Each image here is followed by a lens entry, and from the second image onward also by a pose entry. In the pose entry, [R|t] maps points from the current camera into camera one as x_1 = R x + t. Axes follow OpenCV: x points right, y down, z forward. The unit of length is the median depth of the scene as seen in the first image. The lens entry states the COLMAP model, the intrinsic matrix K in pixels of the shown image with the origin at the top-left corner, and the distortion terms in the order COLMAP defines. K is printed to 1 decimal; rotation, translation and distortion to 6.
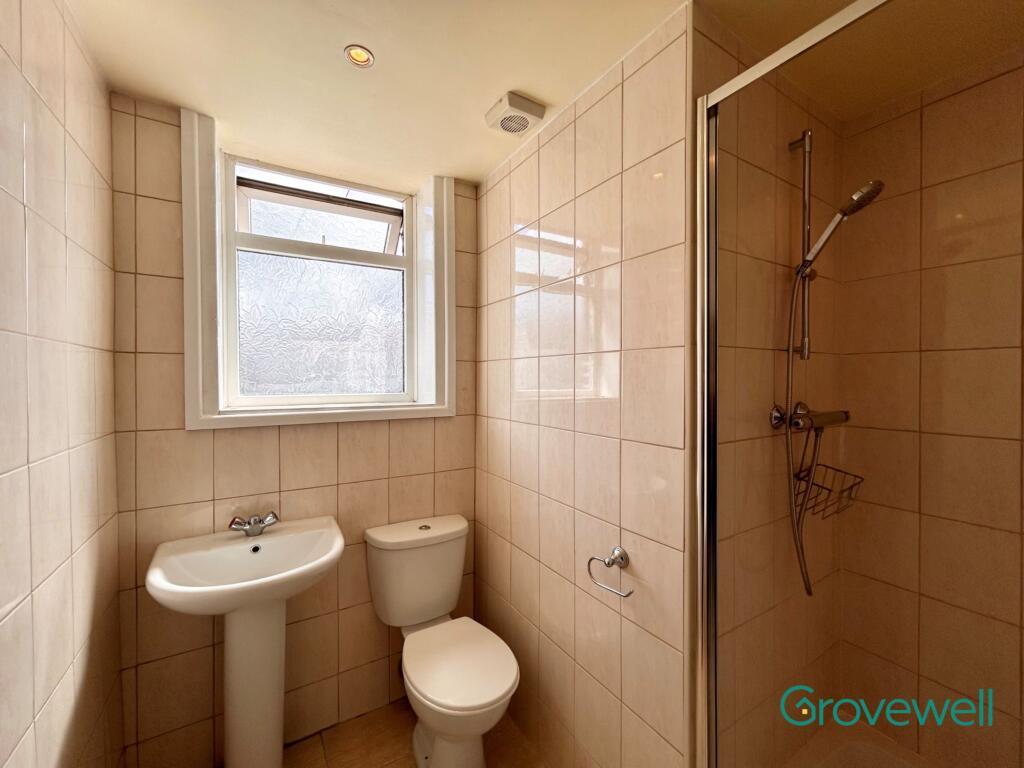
lens RADIAL K [[417.5, 0, 512.0], [0, 417.5, 384.0], [0, 0, 1]] dist [-0.000612, -0.000100]
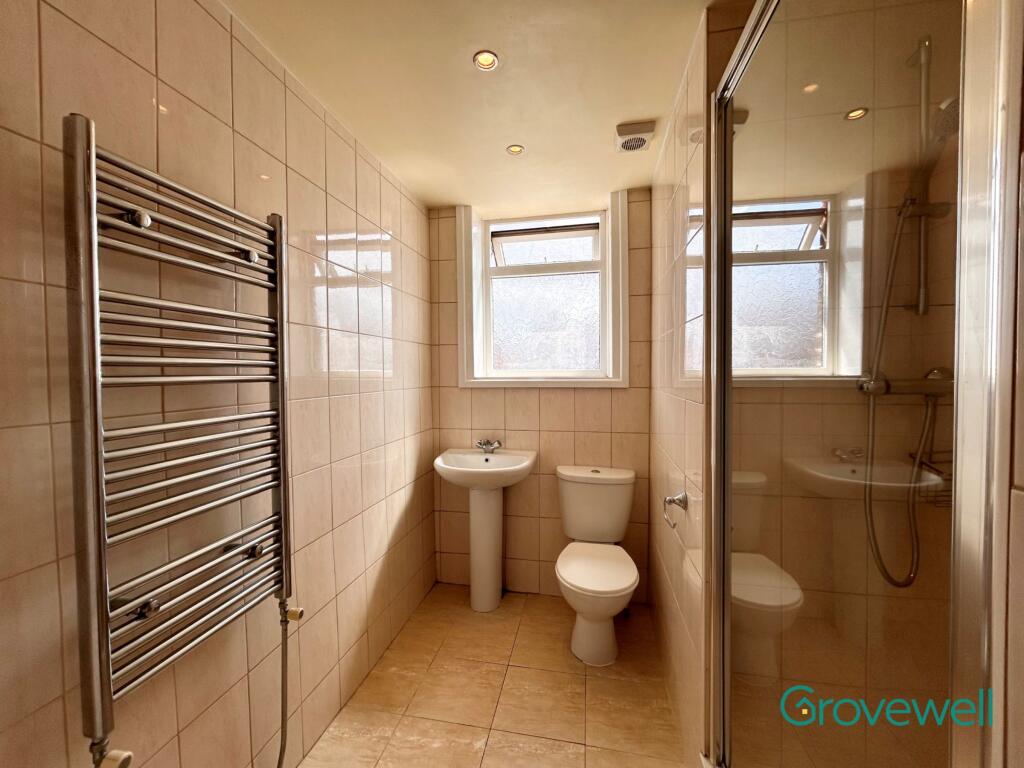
lens RADIAL K [[417.5, 0, 512.0], [0, 417.5, 384.0], [0, 0, 1]] dist [-0.000612, -0.000100]
pose [[0.736728, 0.017145, -0.675972, 0.515758], [-0.003463, 0.999761, 0.021584, 0.050075], [0.676180, -0.013561, 0.736611, -0.137532]]
